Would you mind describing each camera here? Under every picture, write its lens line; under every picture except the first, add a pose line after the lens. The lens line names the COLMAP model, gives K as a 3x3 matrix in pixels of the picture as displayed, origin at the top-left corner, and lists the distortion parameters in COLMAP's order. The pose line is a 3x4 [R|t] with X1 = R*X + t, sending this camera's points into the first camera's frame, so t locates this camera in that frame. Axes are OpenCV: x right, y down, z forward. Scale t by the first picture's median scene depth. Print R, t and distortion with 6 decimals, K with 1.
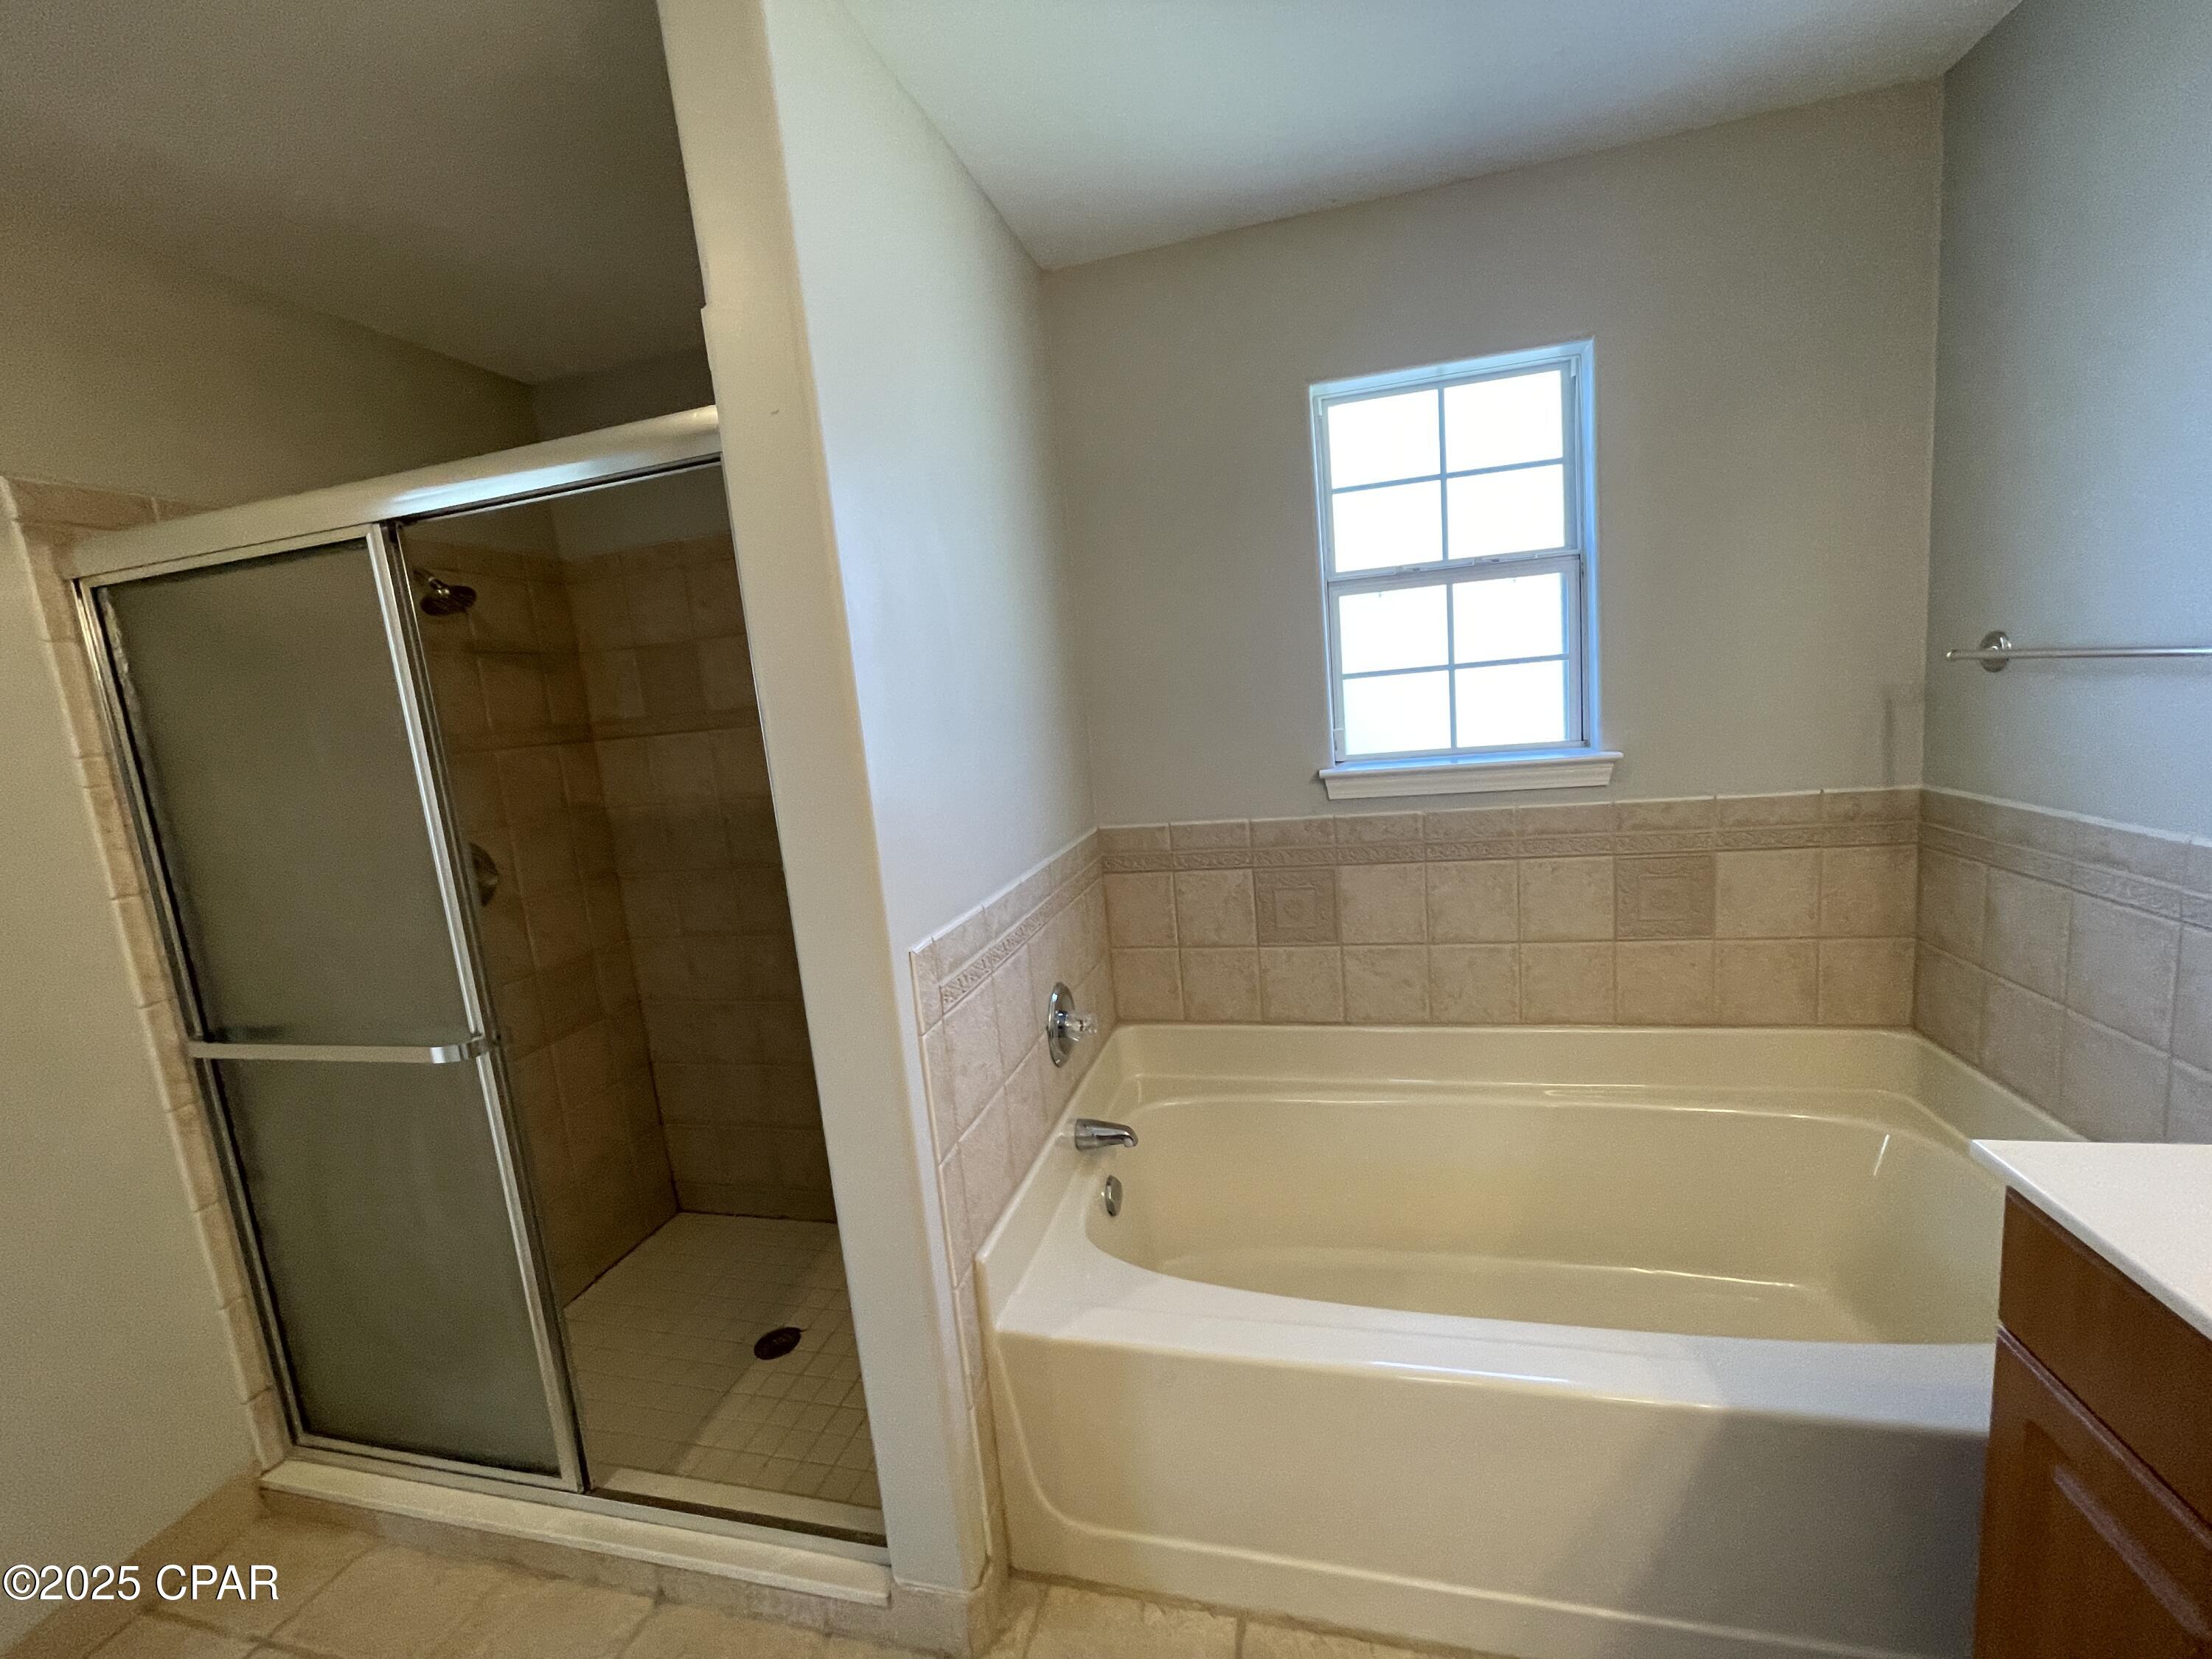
lens RADIAL K [[897.4, 0, 1094.8], [0, 897.4, 827.6], [0, 0, 1]] dist [0.003472, -0.002204]
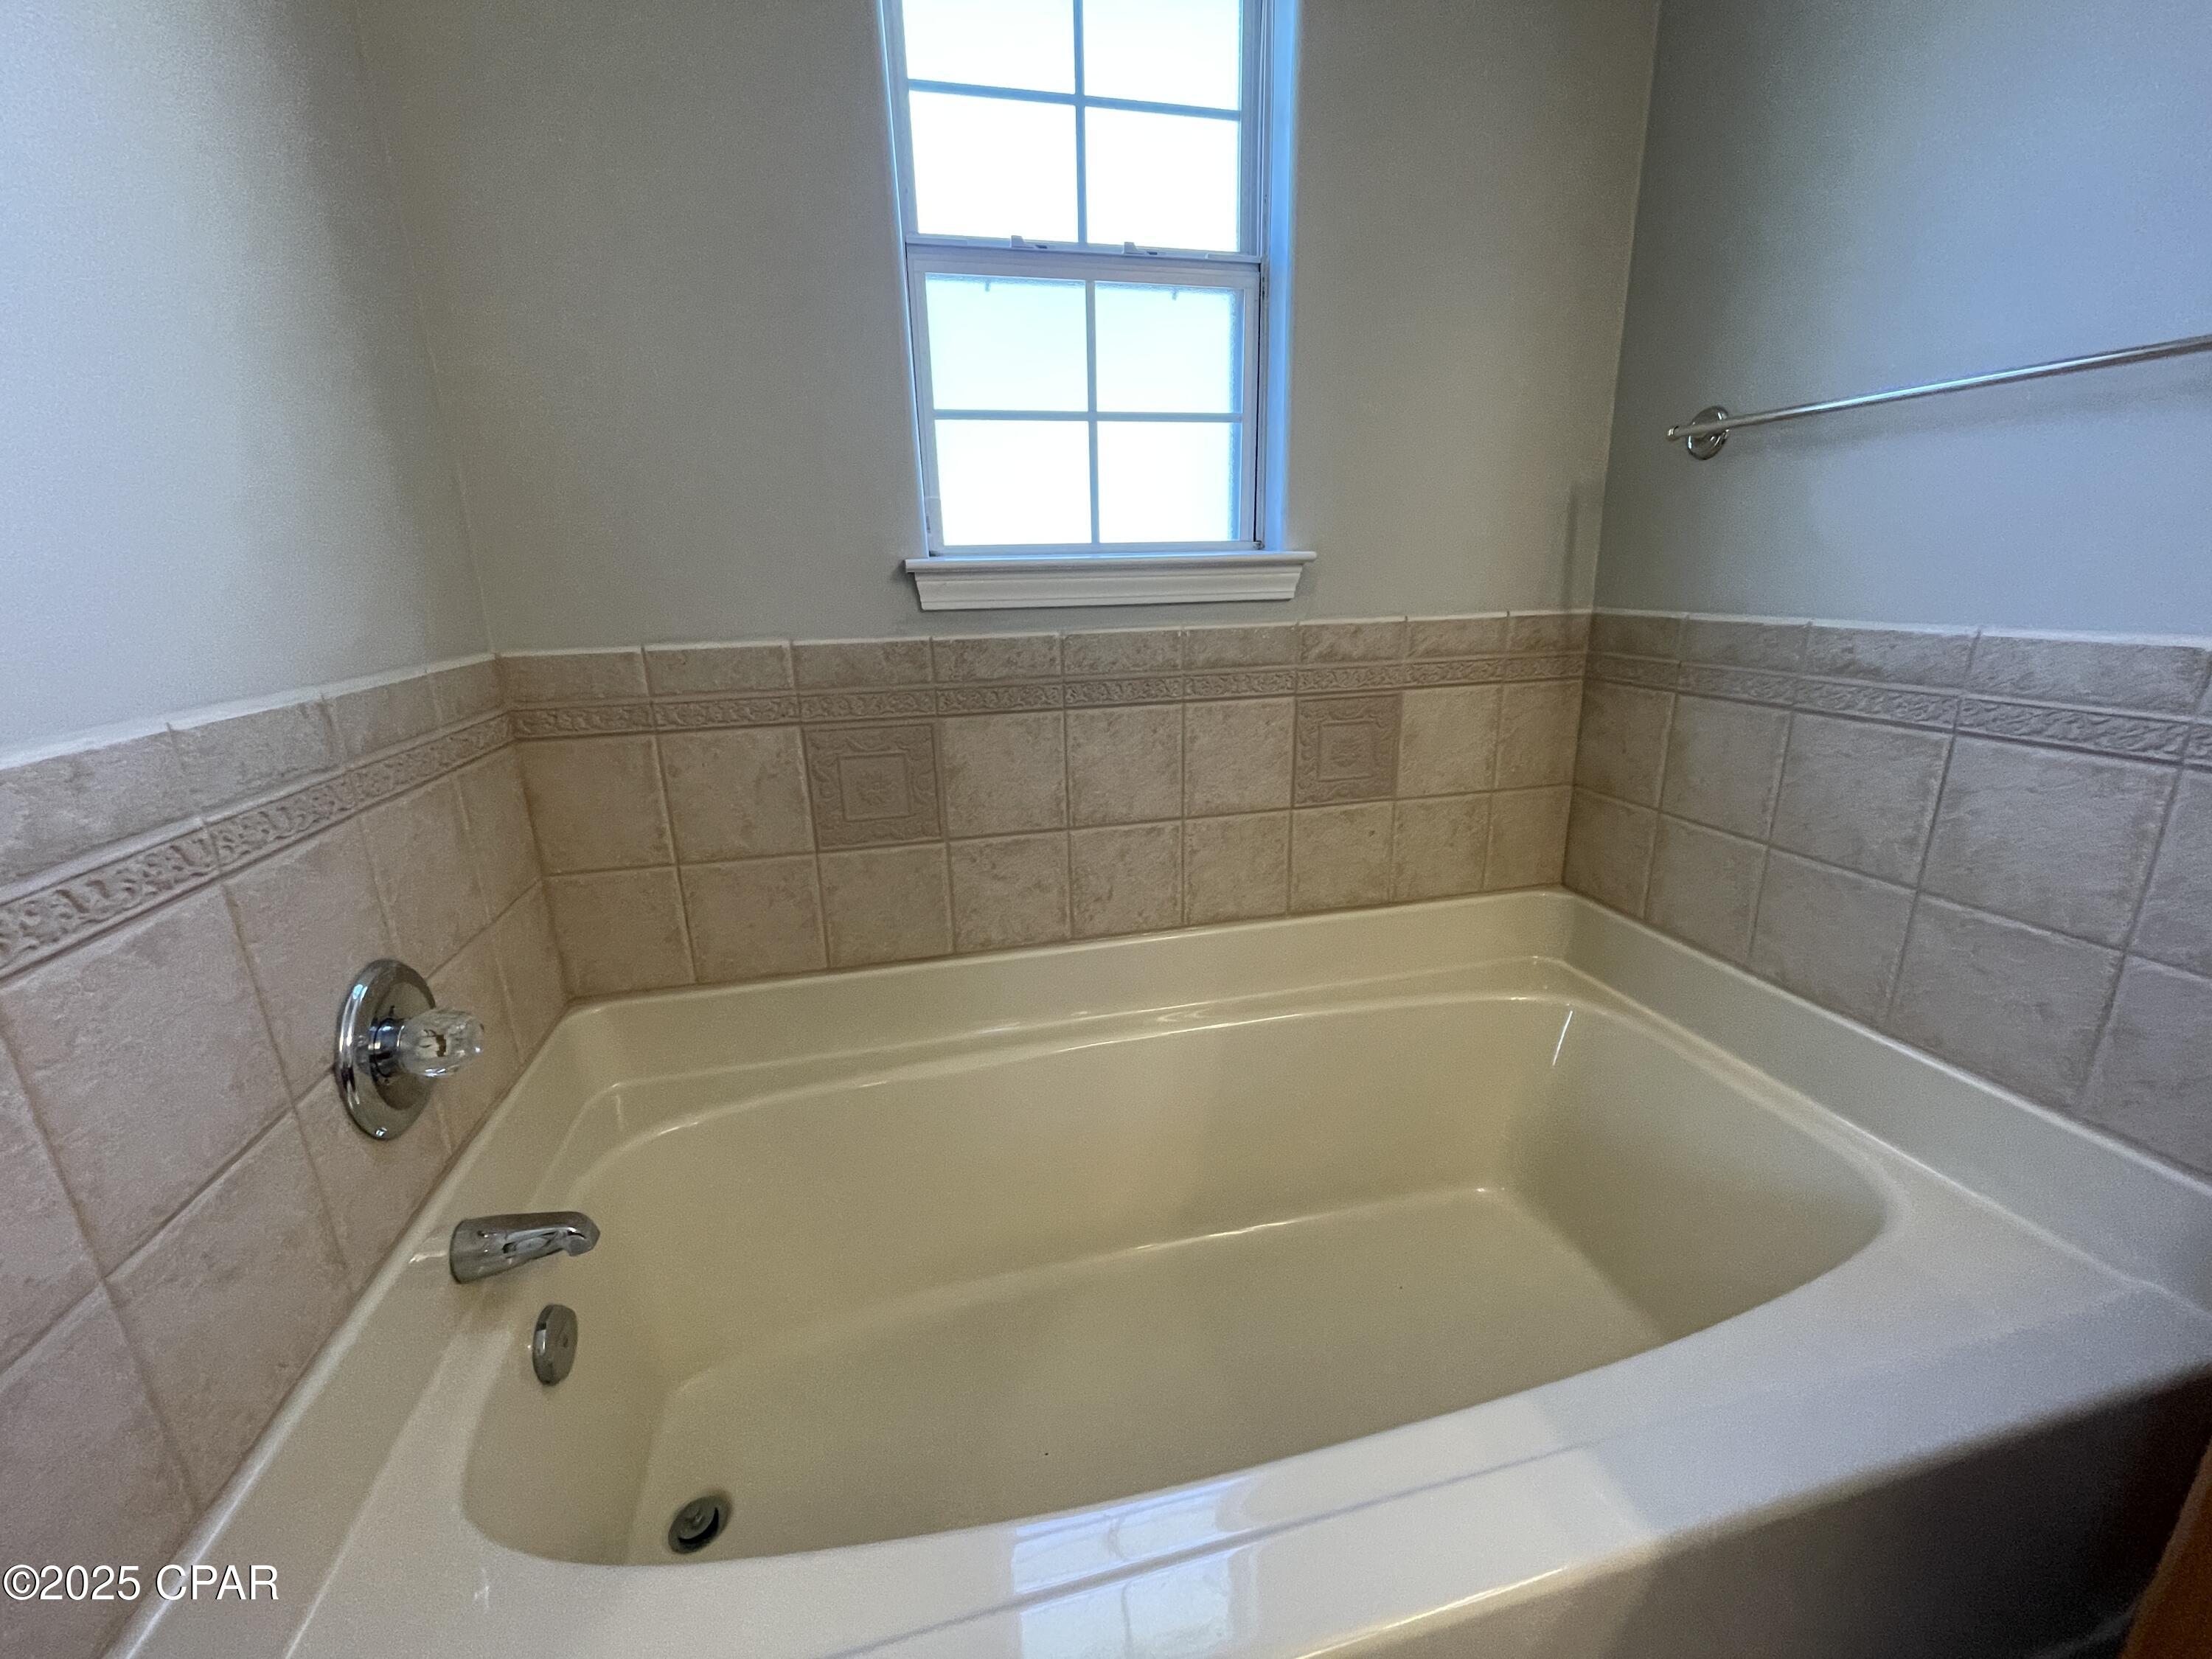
lens RADIAL K [[897.4, 0, 1102.0], [0, 897.4, 822.7], [0, 0, 1]] dist [0.003472, -0.002204]
pose [[0.879422, -0.060557, 0.472176, 0.071730], [0.014409, 0.994808, 0.100748, 0.058722], [-0.475826, -0.081796, 0.875728, 0.407026]]
